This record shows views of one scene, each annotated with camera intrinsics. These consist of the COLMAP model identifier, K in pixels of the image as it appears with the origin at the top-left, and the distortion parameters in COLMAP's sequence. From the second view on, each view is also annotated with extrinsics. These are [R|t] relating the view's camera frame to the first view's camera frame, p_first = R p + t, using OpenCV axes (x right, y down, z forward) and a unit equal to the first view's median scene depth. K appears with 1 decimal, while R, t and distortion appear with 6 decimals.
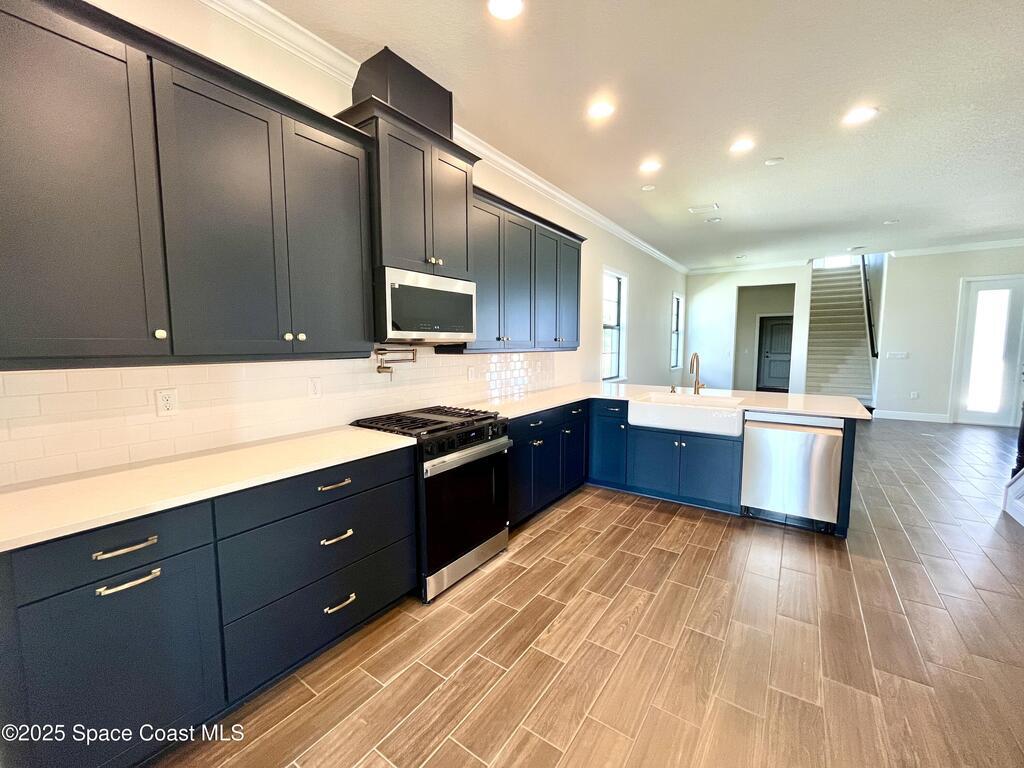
lens RADIAL K [[414.7, 0, 507.1], [0, 414.7, 379.7], [0, 0, 1]] dist [-0.004239, -0.000551]
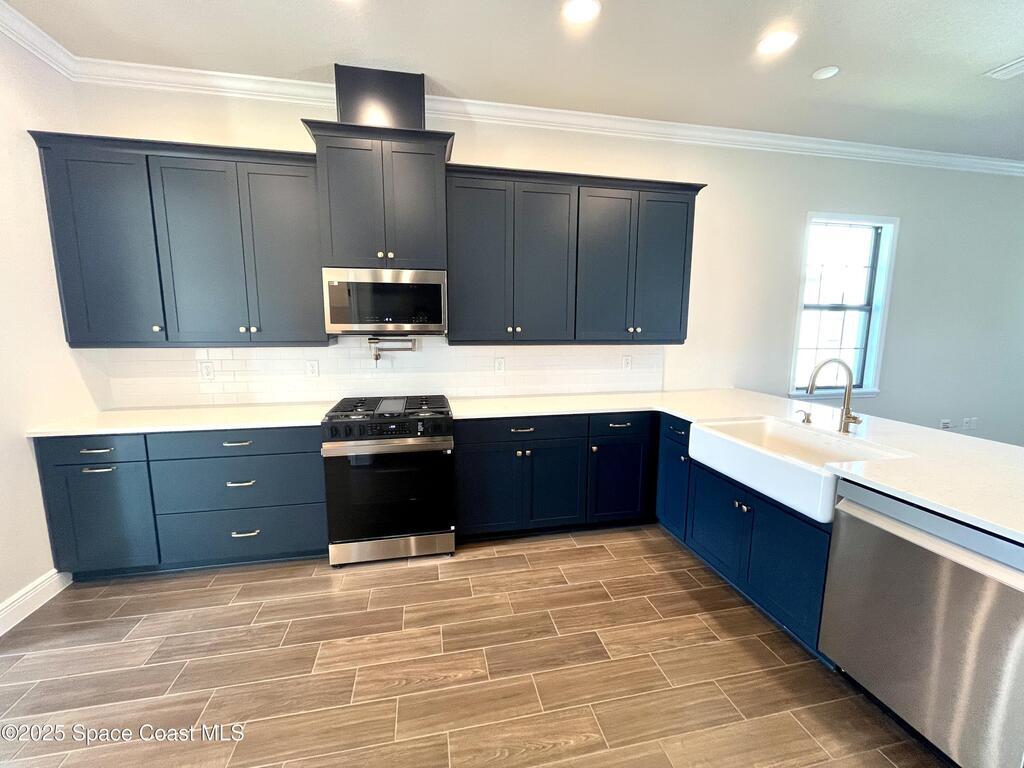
lens RADIAL K [[414.7, 0, 510.7], [0, 414.7, 381.5], [0, 0, 1]] dist [-0.004239, -0.000551]
pose [[0.732221, 0.097967, -0.673985, 0.702389], [-0.064899, 0.995134, 0.074141, -0.062427], [0.677968, -0.010547, 0.735016, 0.405307]]
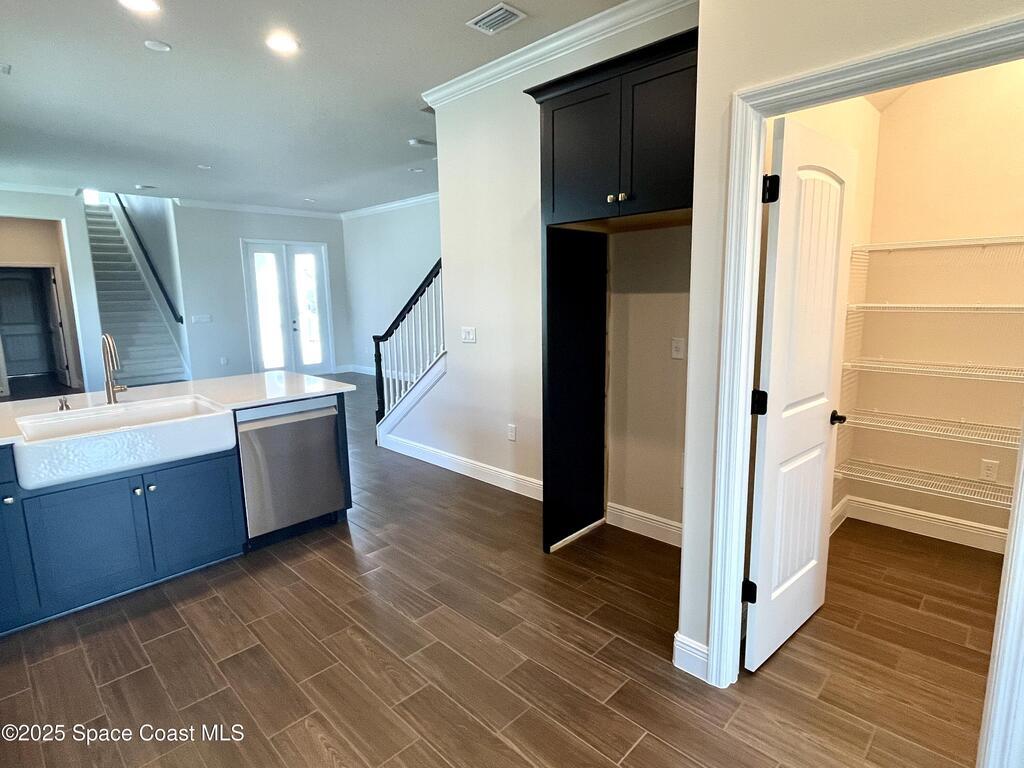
lens RADIAL K [[537.4, 0, 509.5], [0, 537.4, 375.6], [0, 0, 1]] dist [-0.003543, 0.000046]
pose [[0.157737, -0.151015, 0.975866, -0.280210], [0.105995, 0.985117, 0.135313, -0.067148], [-0.981776, 0.082093, 0.171396, 0.433760]]
